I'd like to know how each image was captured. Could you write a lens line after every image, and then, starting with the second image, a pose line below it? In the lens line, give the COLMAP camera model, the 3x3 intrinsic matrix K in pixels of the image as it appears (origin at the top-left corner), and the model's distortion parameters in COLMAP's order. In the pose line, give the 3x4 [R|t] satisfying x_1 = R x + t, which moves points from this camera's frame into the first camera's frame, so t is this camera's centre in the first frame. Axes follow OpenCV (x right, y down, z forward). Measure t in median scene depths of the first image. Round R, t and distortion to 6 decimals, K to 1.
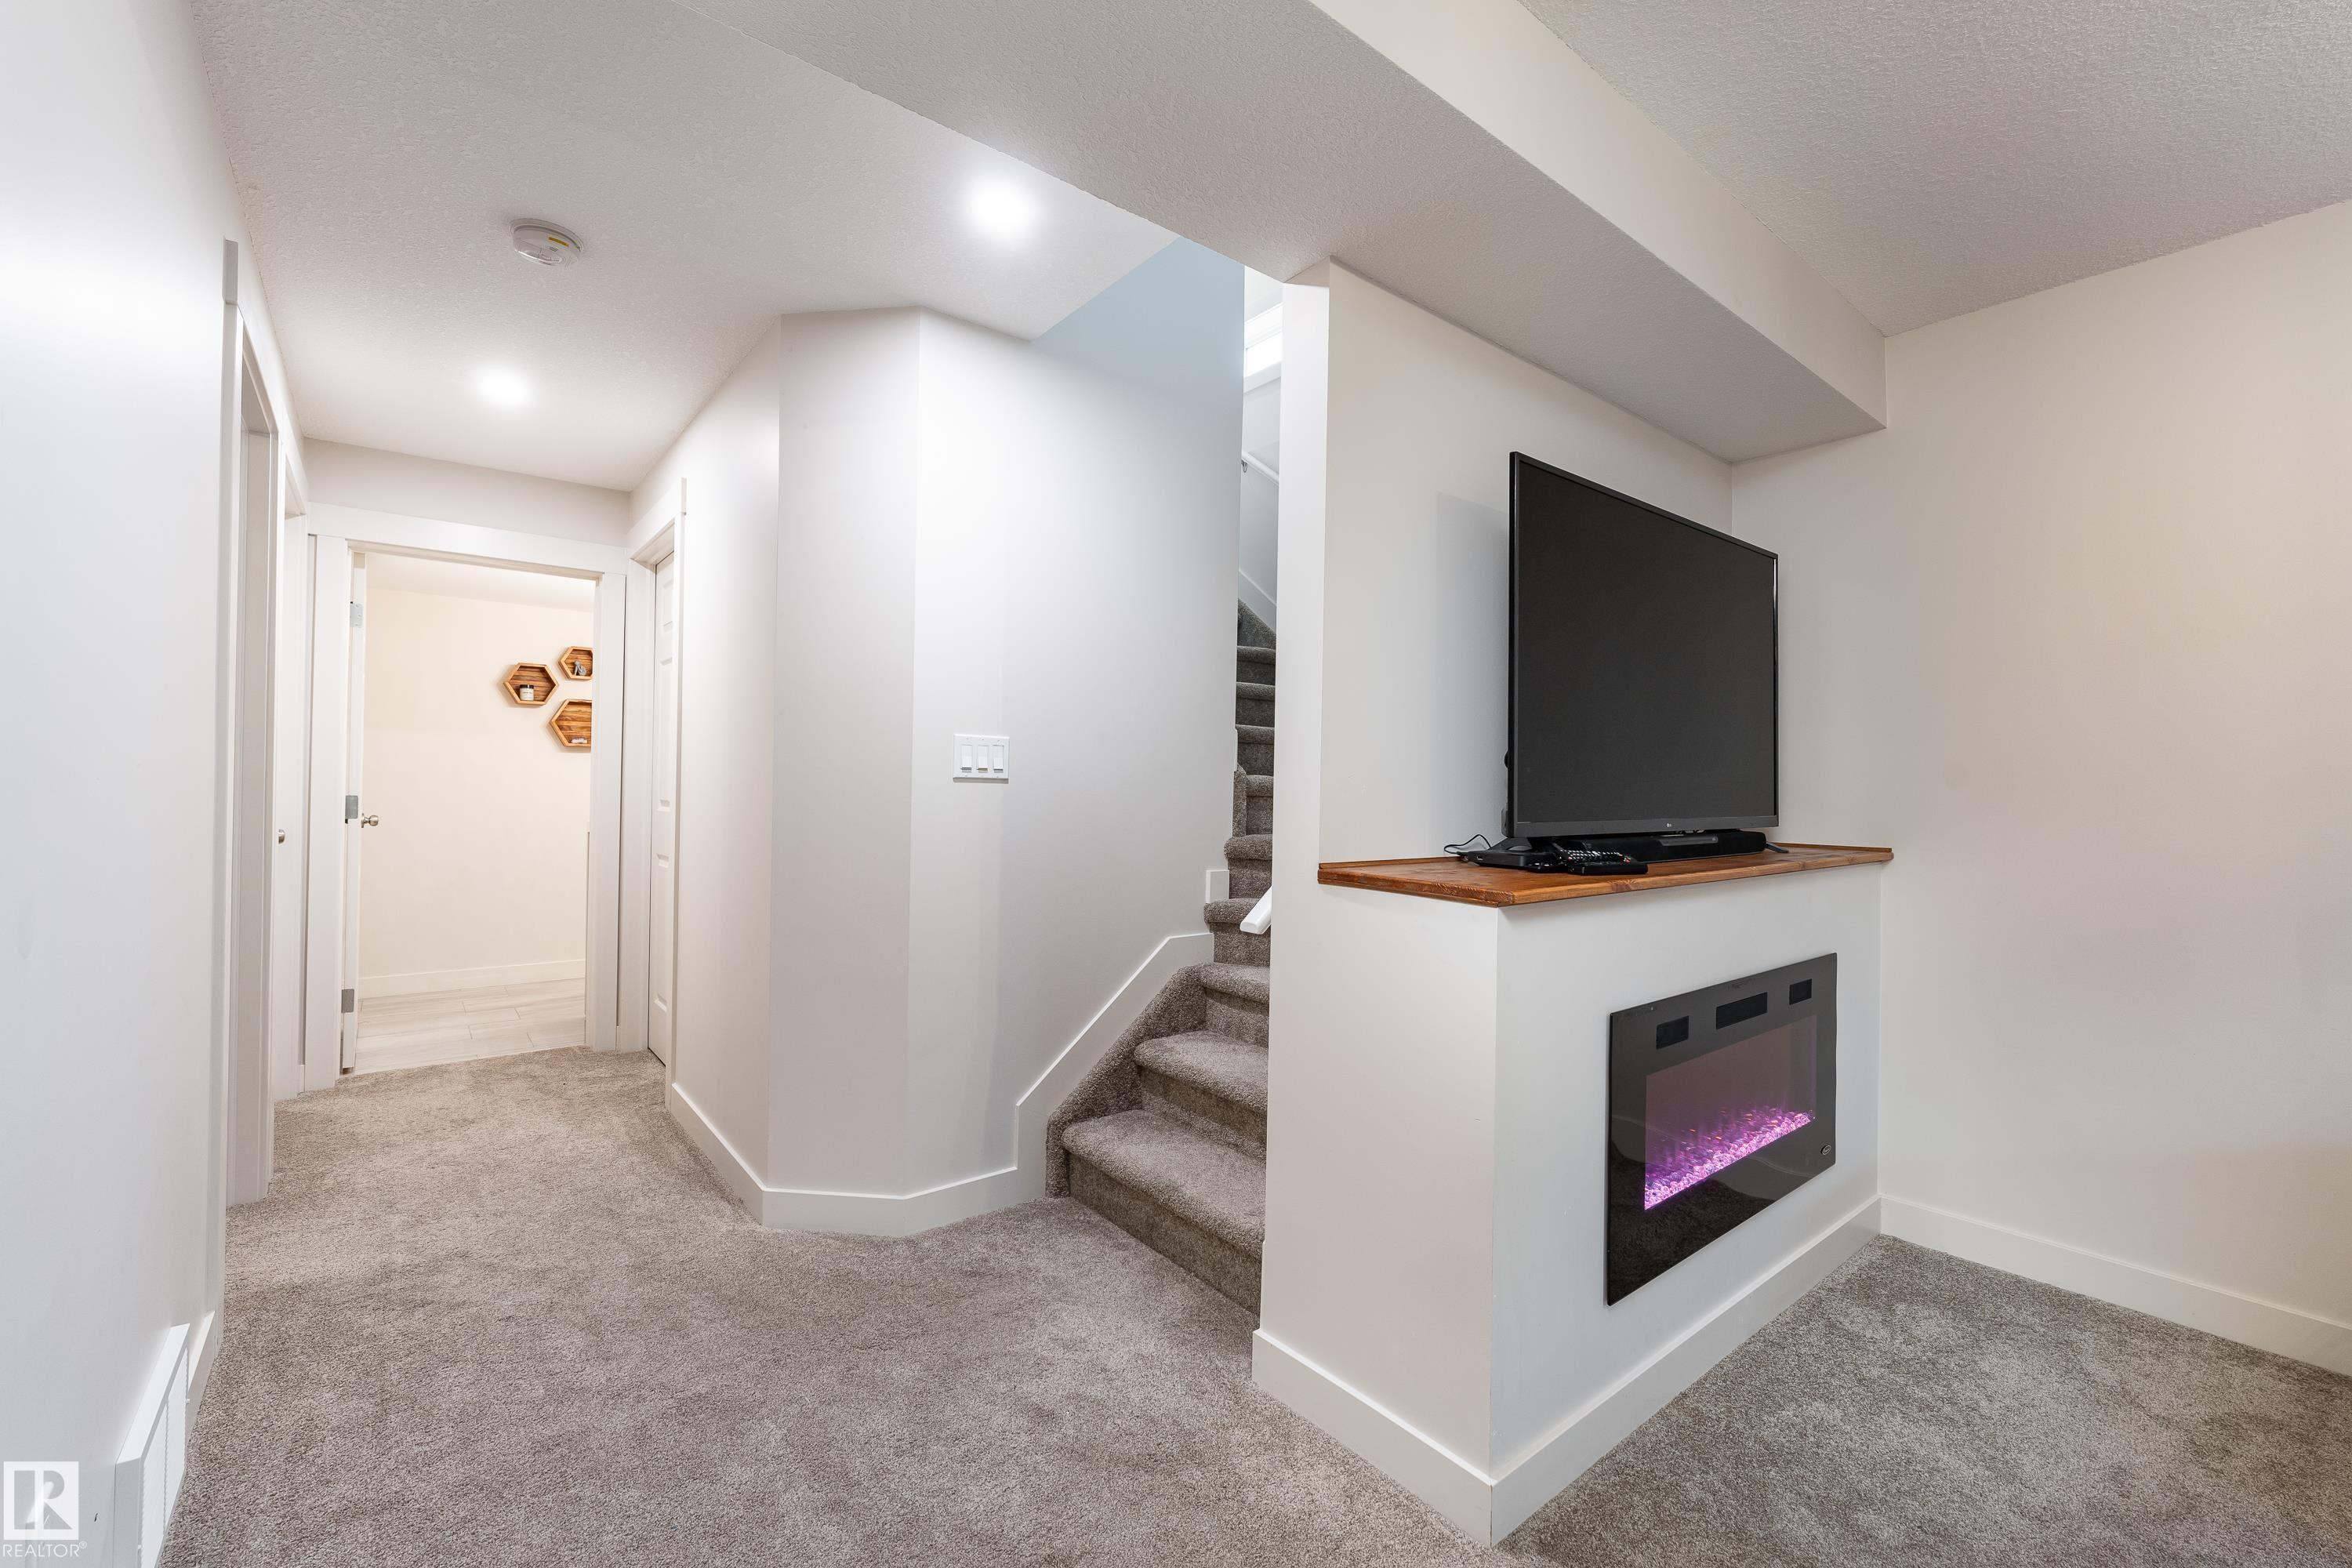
lens RADIAL K [[980.1, 0, 1176.2], [0, 980.1, 785.2], [0, 0, 1]] dist [0.003314, 0.000194]
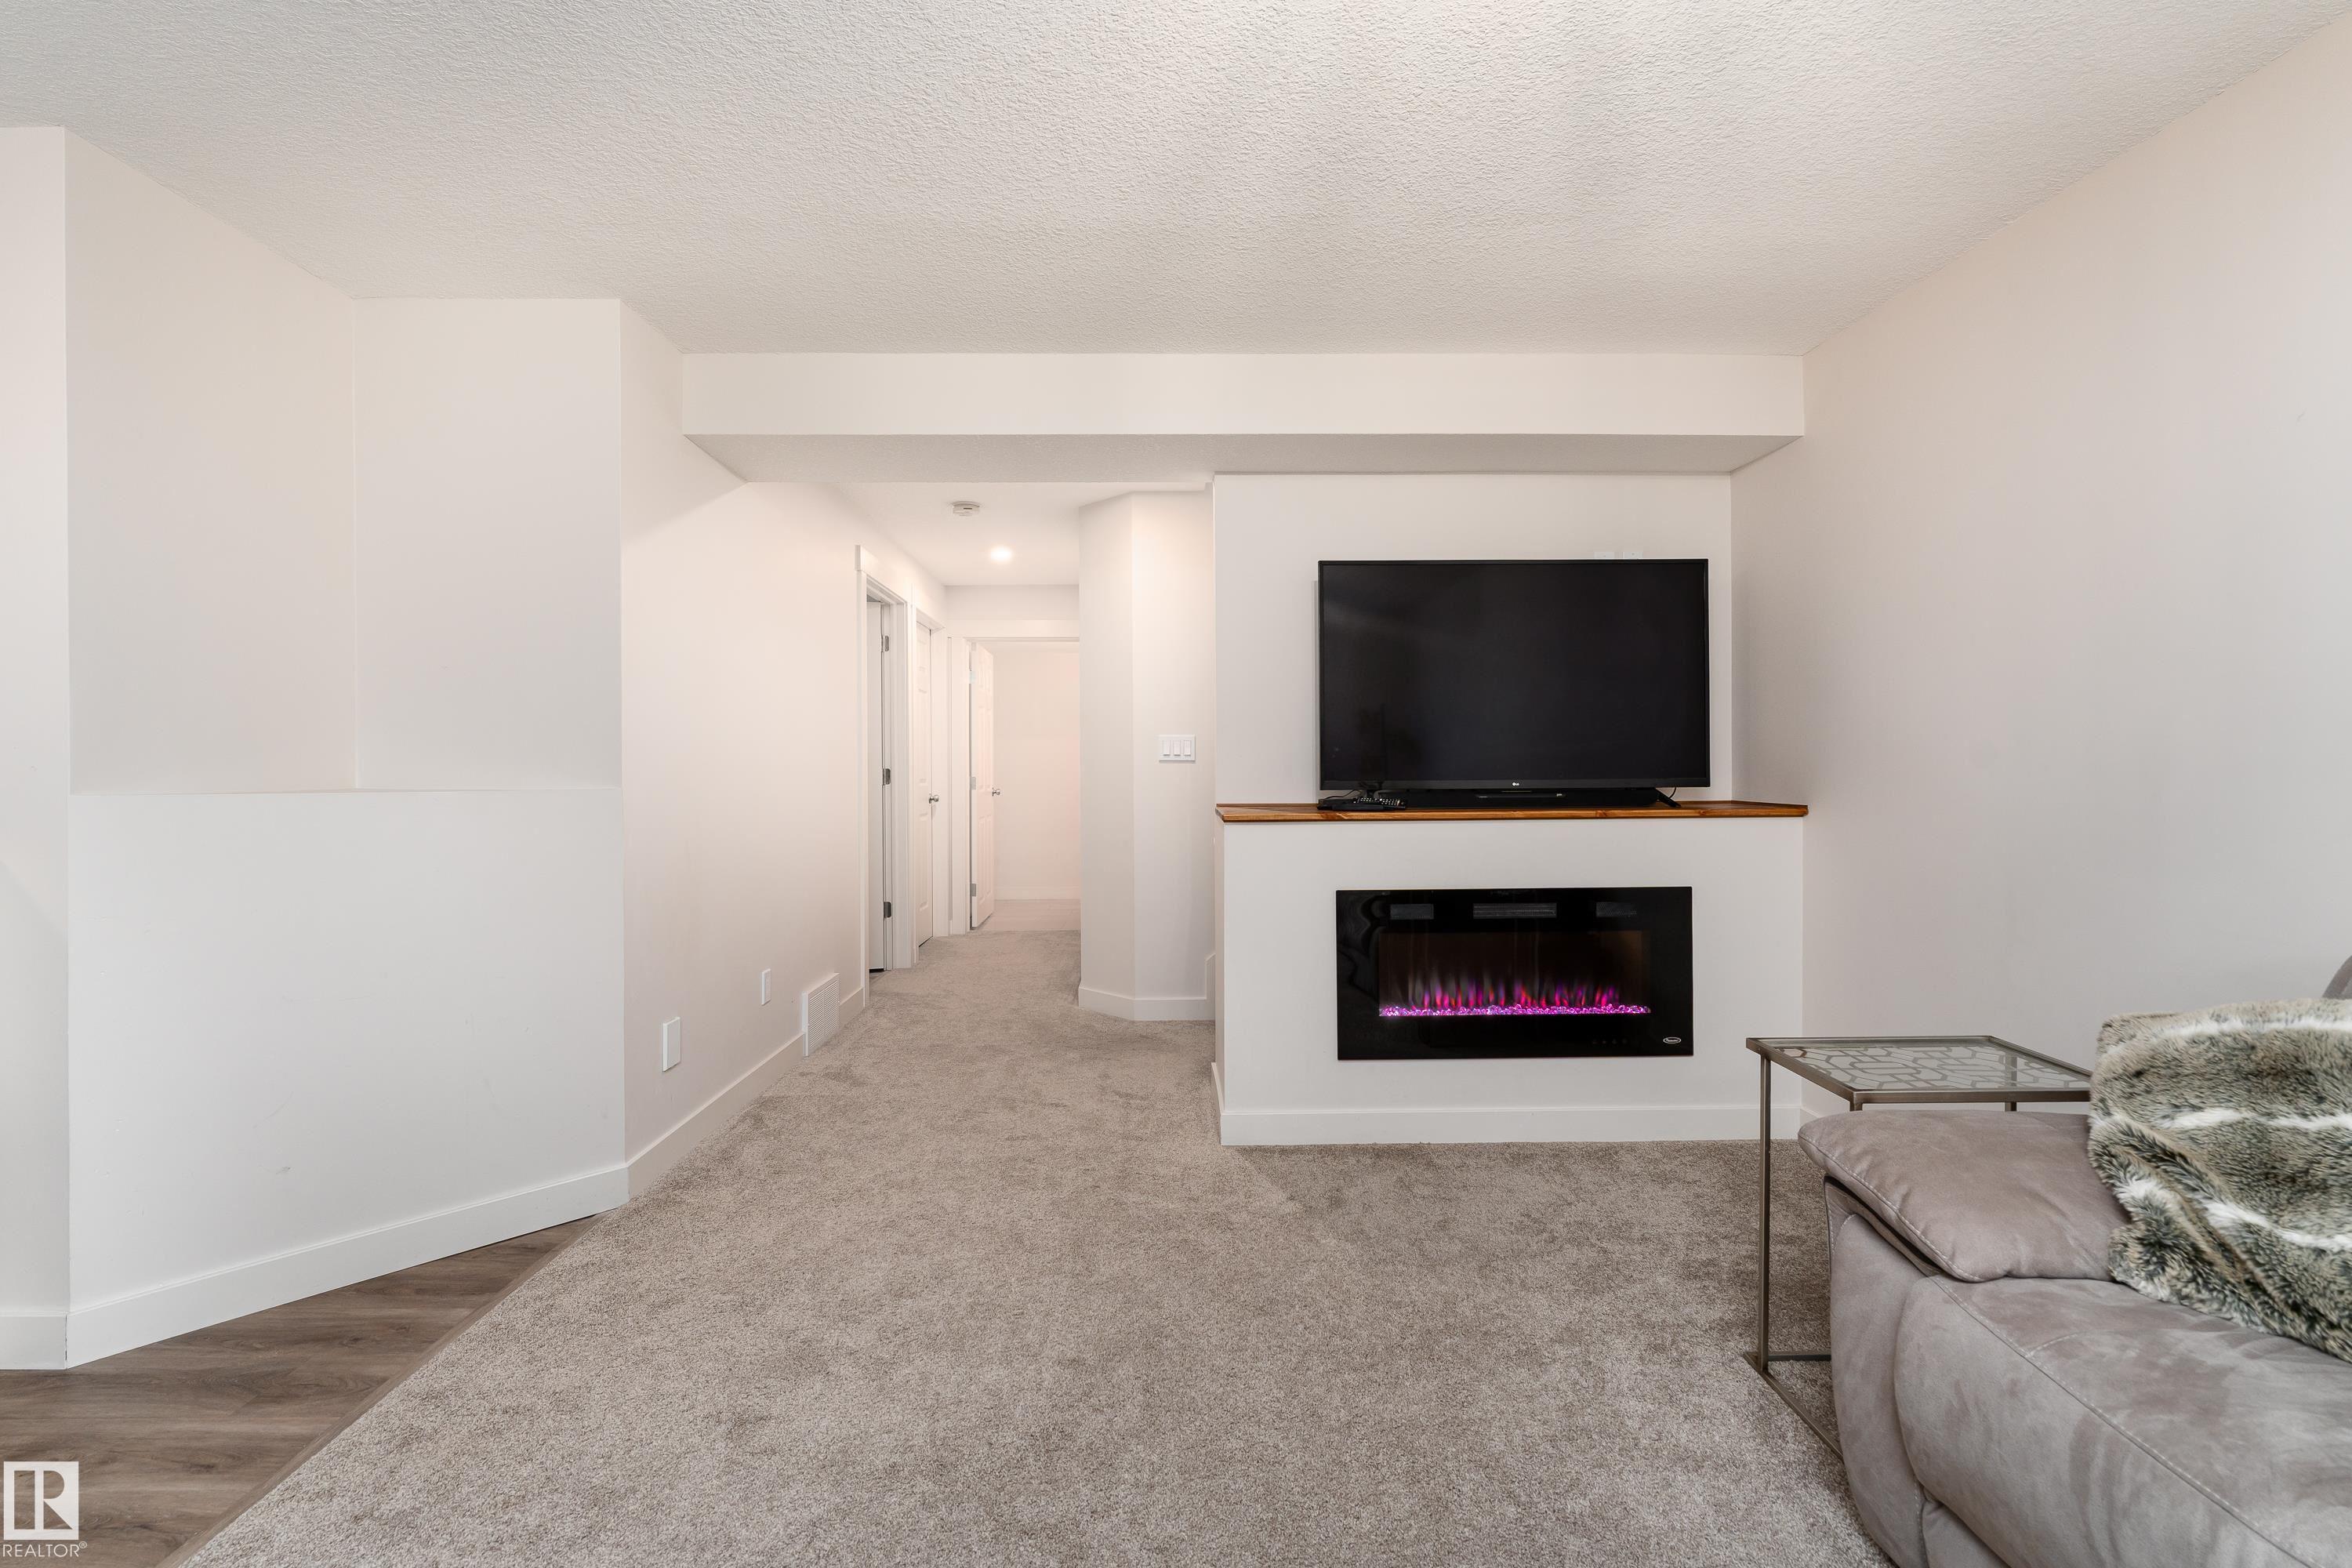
lens RADIAL K [[980.1, 0, 1168.7], [0, 980.1, 776.2], [0, 0, 1]] dist [0.003314, 0.000194]
pose [[0.802798, -0.011499, -0.596141, 0.811406], [0.017050, 0.999848, 0.003674, 0.013867], [0.596008, -0.013114, 0.802872, -0.366764]]
